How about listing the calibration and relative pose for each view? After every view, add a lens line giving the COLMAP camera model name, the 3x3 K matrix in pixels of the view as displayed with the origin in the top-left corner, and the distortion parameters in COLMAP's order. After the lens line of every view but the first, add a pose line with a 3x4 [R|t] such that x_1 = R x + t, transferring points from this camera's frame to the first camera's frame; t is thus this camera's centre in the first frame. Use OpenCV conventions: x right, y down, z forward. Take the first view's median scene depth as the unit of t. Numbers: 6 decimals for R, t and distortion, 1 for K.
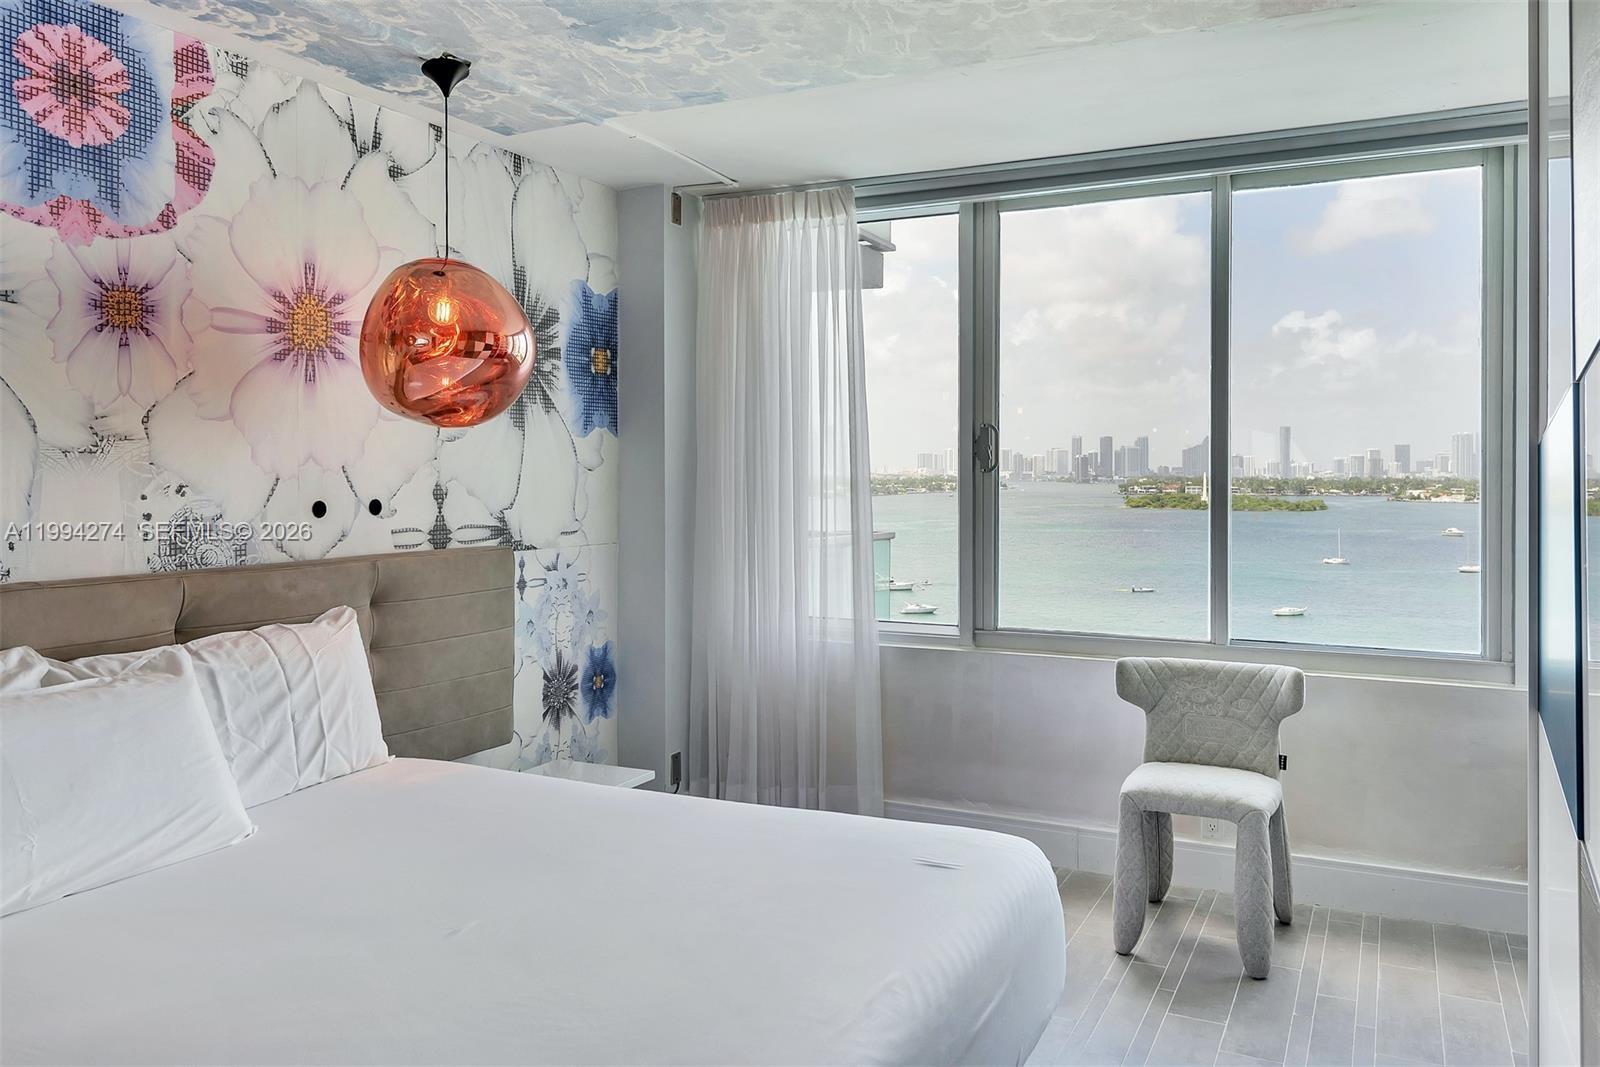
lens RADIAL K [[1194.6, 0, 820.9], [0, 1194.6, 471.0], [0, 0, 1]] dist [0.043417, -0.036631]
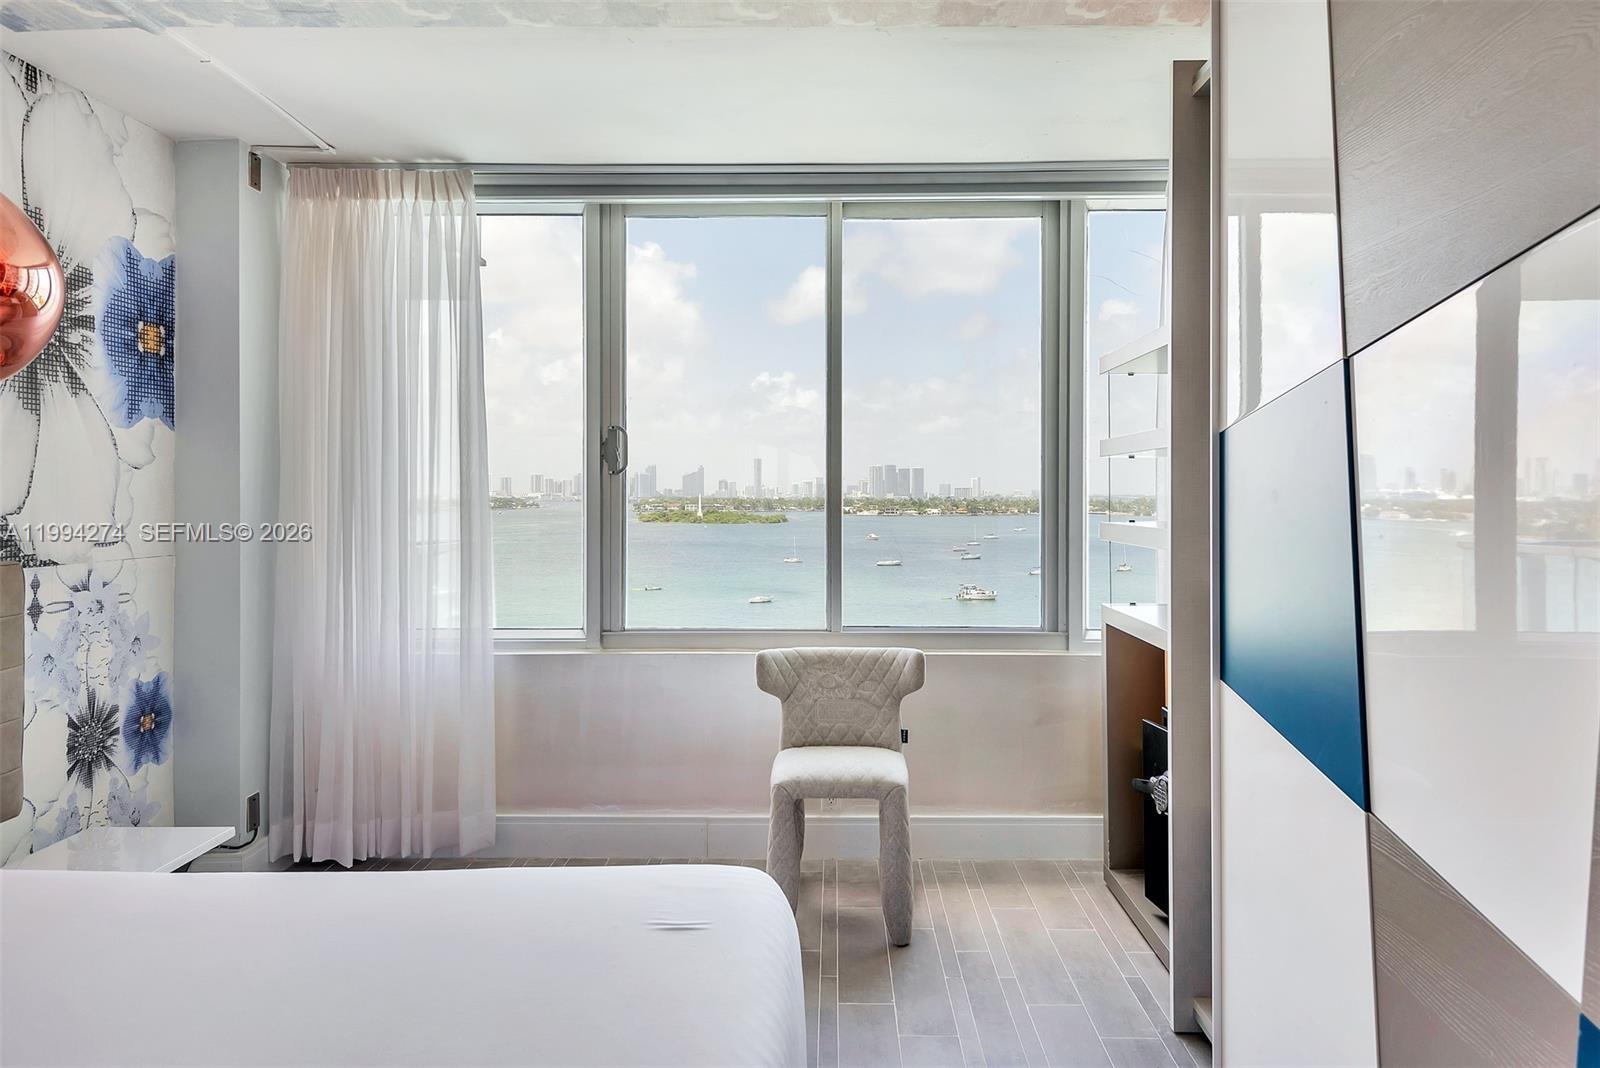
lens RADIAL K [[983.0, 0, 817.6], [0, 983.0, 488.3], [0, 0, 1]] dist [0.034126, -0.026480]
pose [[0.908821, 0.000938, 0.417186, -0.059332], [0.000992, 0.999990, -0.004409, 0.019412], [-0.417185, 0.004421, 0.908811, 0.206686]]
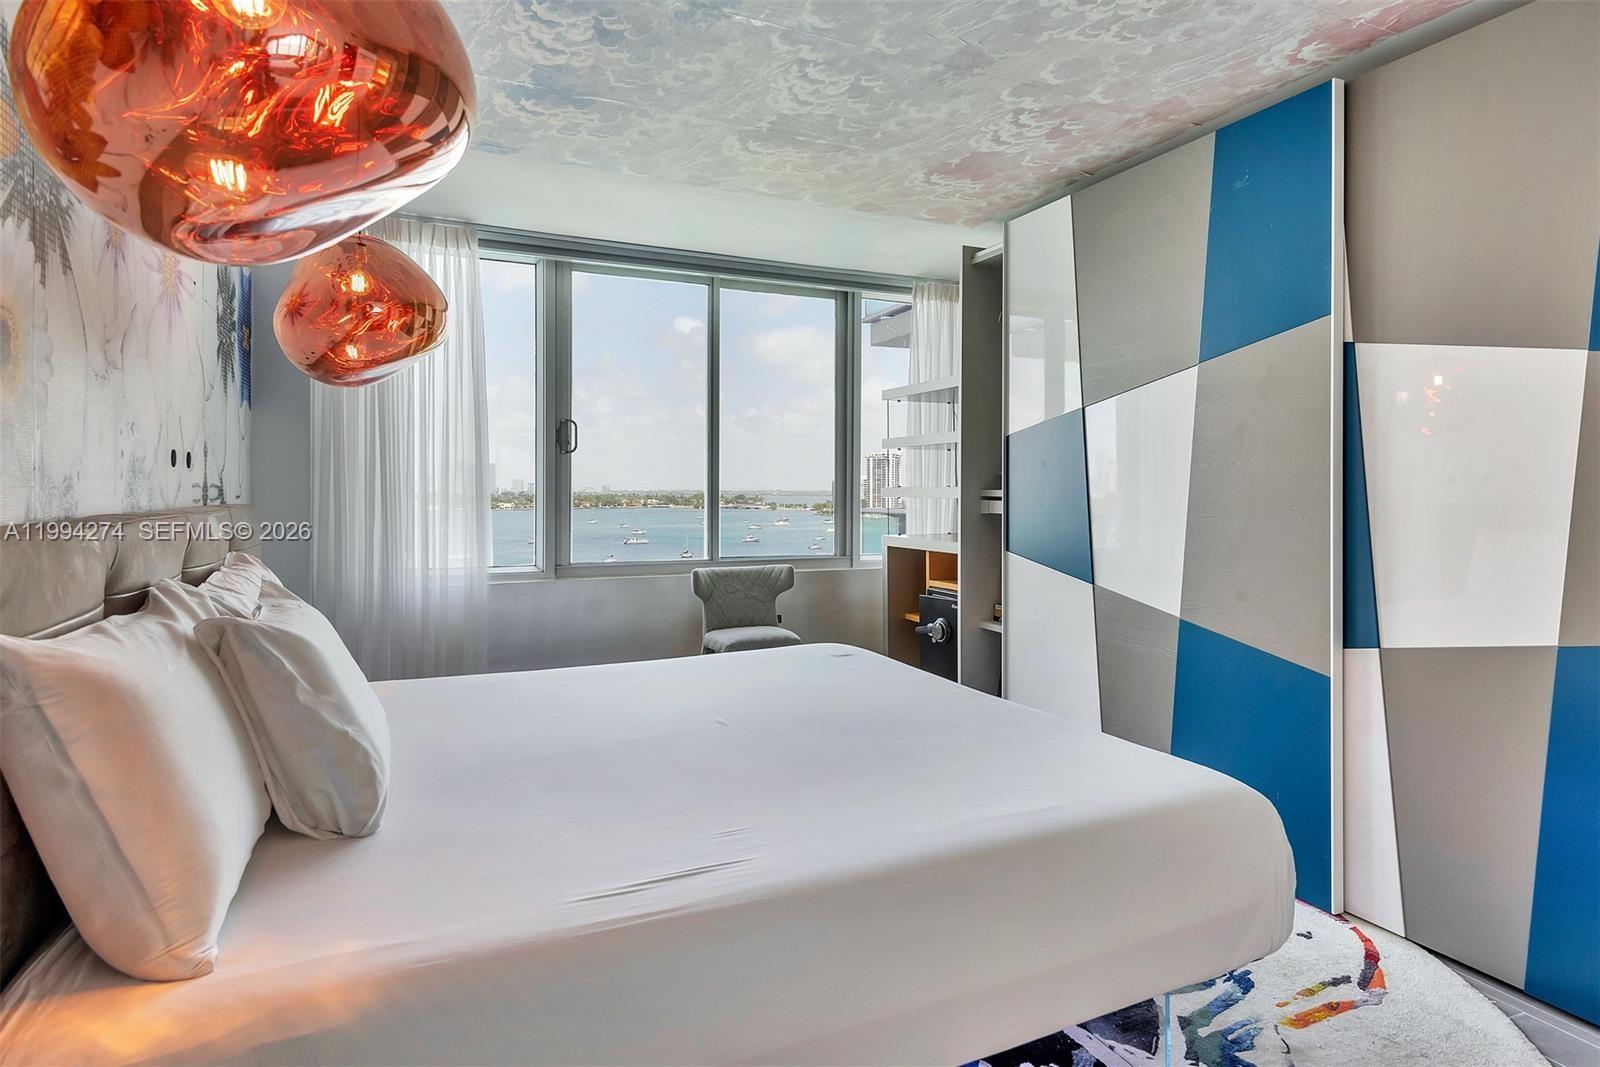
lens RADIAL K [[908.5, 0, 821.2], [0, 908.5, 485.1], [0, 0, 1]] dist [0.039386, -0.009541]
pose [[0.633526, 0.005240, 0.773703, -0.583411], [-0.003223, 0.999986, -0.004134, 0.048353], [-0.773714, 0.000126, 0.633535, 0.099884]]
